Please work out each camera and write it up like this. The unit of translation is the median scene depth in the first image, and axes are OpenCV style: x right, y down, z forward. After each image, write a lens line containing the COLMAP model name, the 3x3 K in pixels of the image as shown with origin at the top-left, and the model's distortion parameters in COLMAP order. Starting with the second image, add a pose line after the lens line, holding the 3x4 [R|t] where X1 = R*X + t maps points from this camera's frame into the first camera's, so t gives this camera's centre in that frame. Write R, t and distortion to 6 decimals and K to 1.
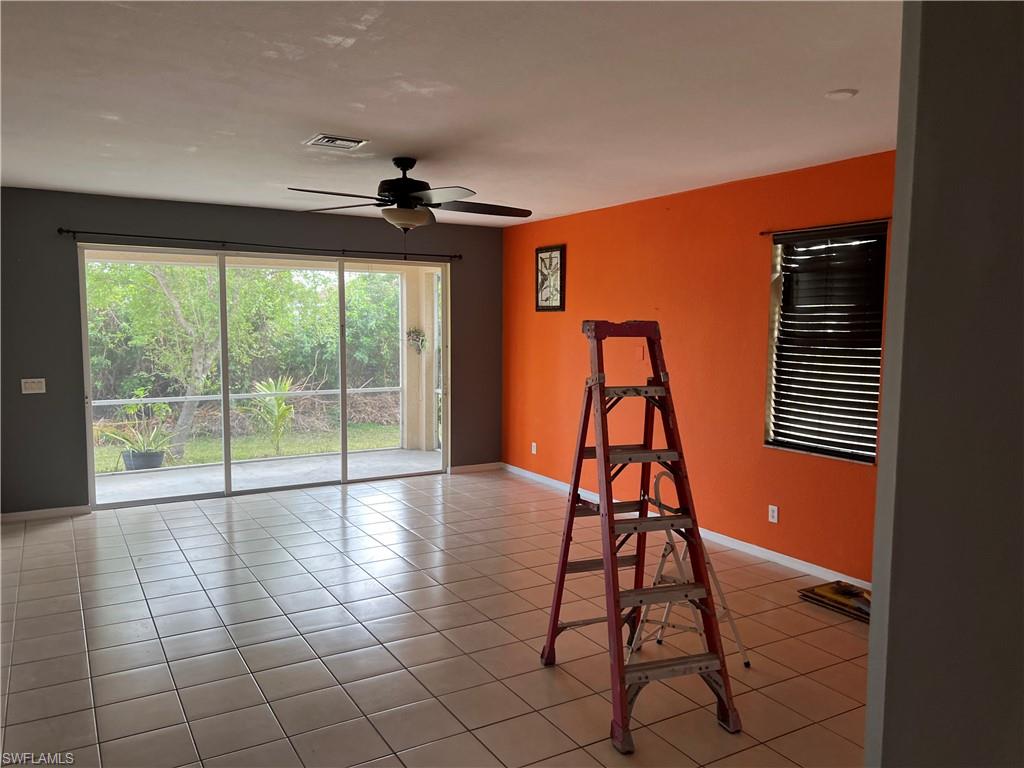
lens RADIAL K [[763.5, 0, 509.1], [0, 763.5, 390.0], [0, 0, 1]] dist [0.022345, -0.001928]
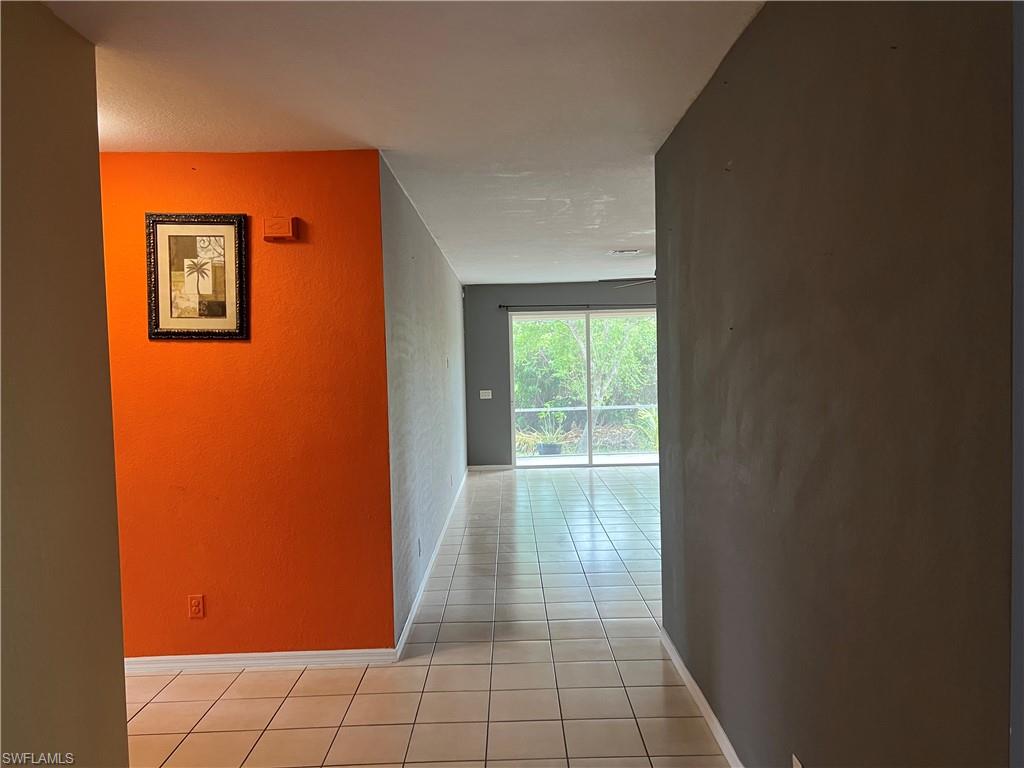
lens RADIAL K [[763.5, 0, 509.1], [0, 763.5, 390.0], [0, 0, 1]] dist [0.022345, -0.001928]
pose [[0.856877, -0.006535, -0.515479, 0.254925], [-0.017968, 0.998934, -0.042532, 0.044903], [0.515208, 0.045706, 0.855846, -0.363699]]
